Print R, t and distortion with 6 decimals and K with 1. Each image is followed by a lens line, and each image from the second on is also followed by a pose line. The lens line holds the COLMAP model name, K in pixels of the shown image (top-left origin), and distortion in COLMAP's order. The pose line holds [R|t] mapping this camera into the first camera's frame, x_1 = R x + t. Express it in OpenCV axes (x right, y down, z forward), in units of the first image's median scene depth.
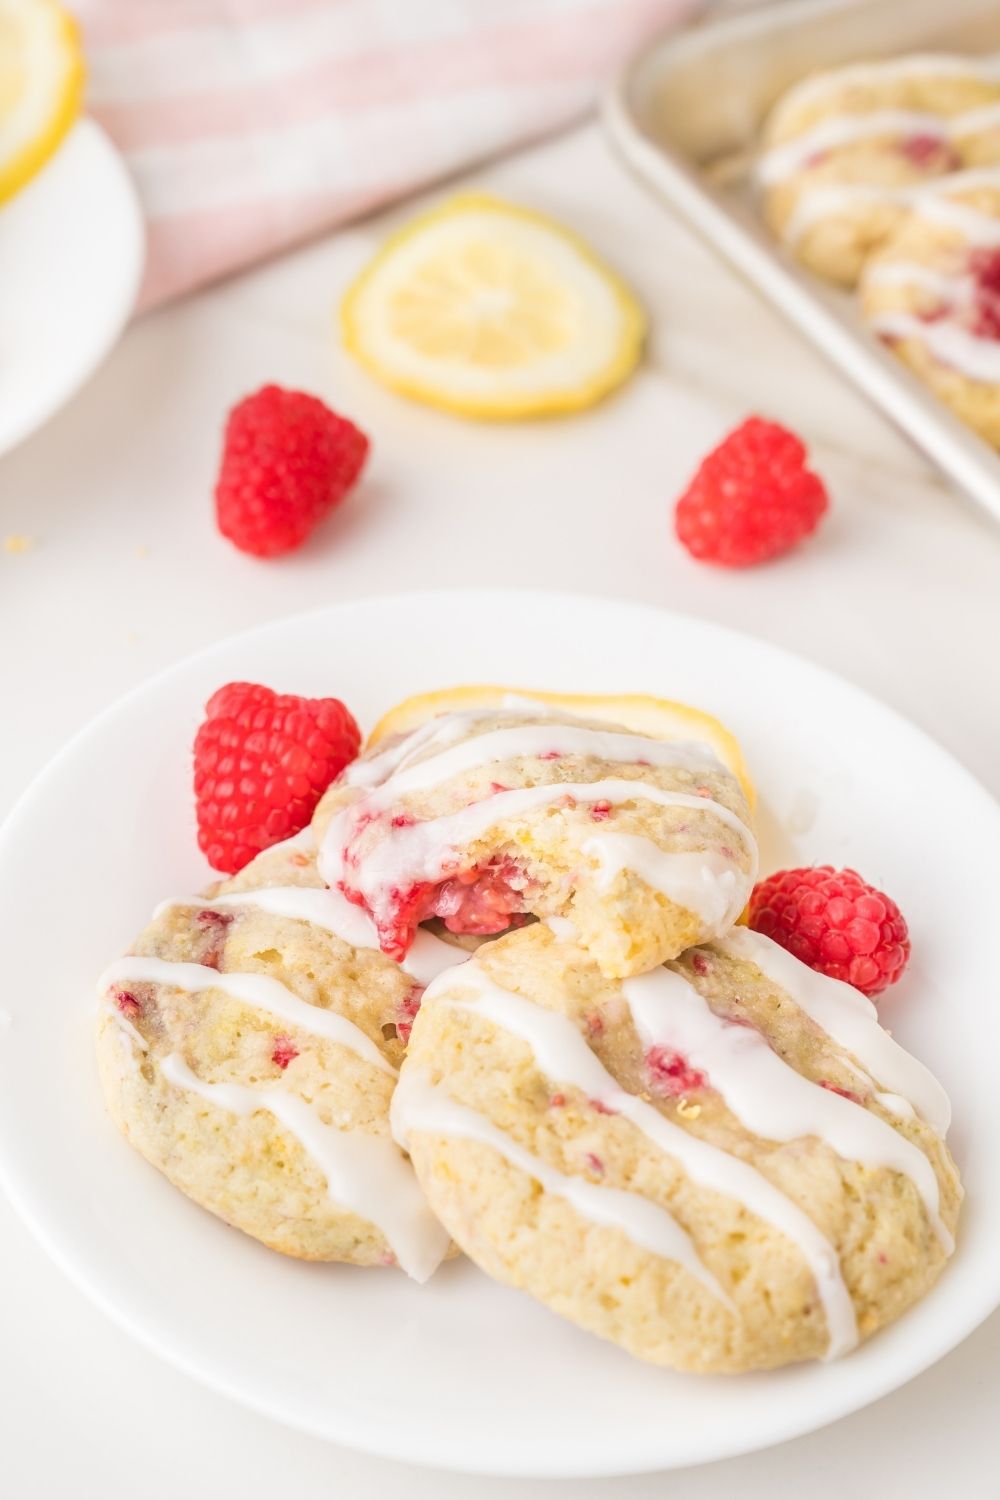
lens RADIAL K [[3570.5, 0, 498.1], [0, 3570.5, 671.0], [0, 0, 1]] dist [-0.014917, 0.155885]
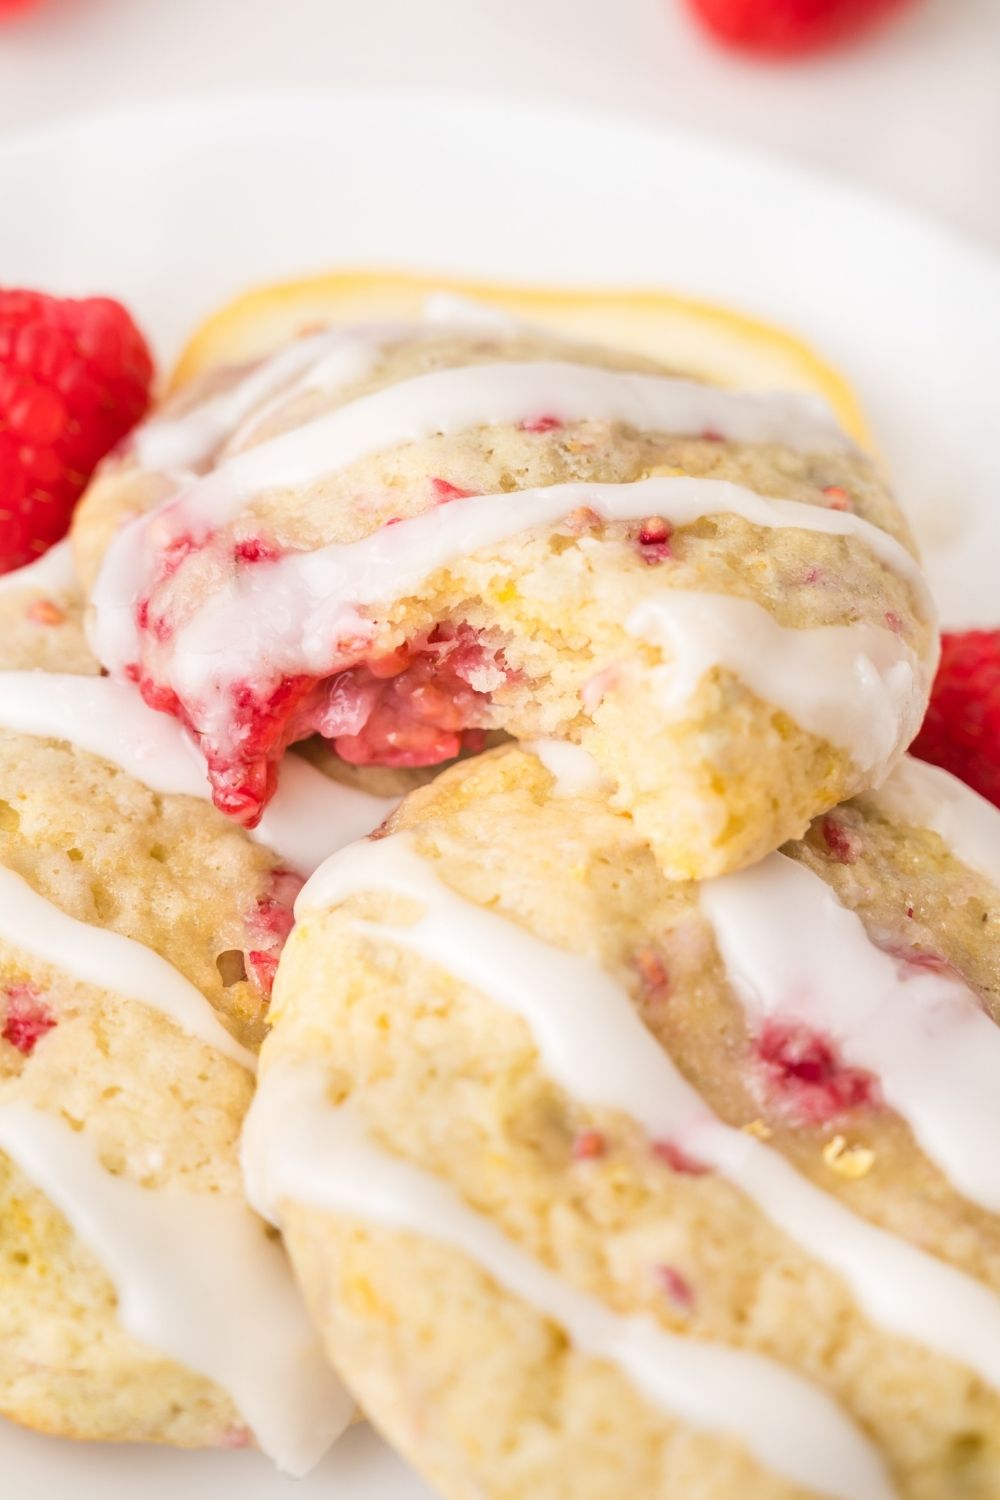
lens RADIAL K [[3570.5, 0, 498.1], [0, 3570.5, 671.0], [0, 0, 1]] dist [-0.014917, 0.155885]
pose [[0.995621, 0.004945, 0.093348, -0.040383], [-0.017587, 0.990677, 0.135095, -0.010598], [-0.091810, -0.136145, 0.986426, 0.498547]]
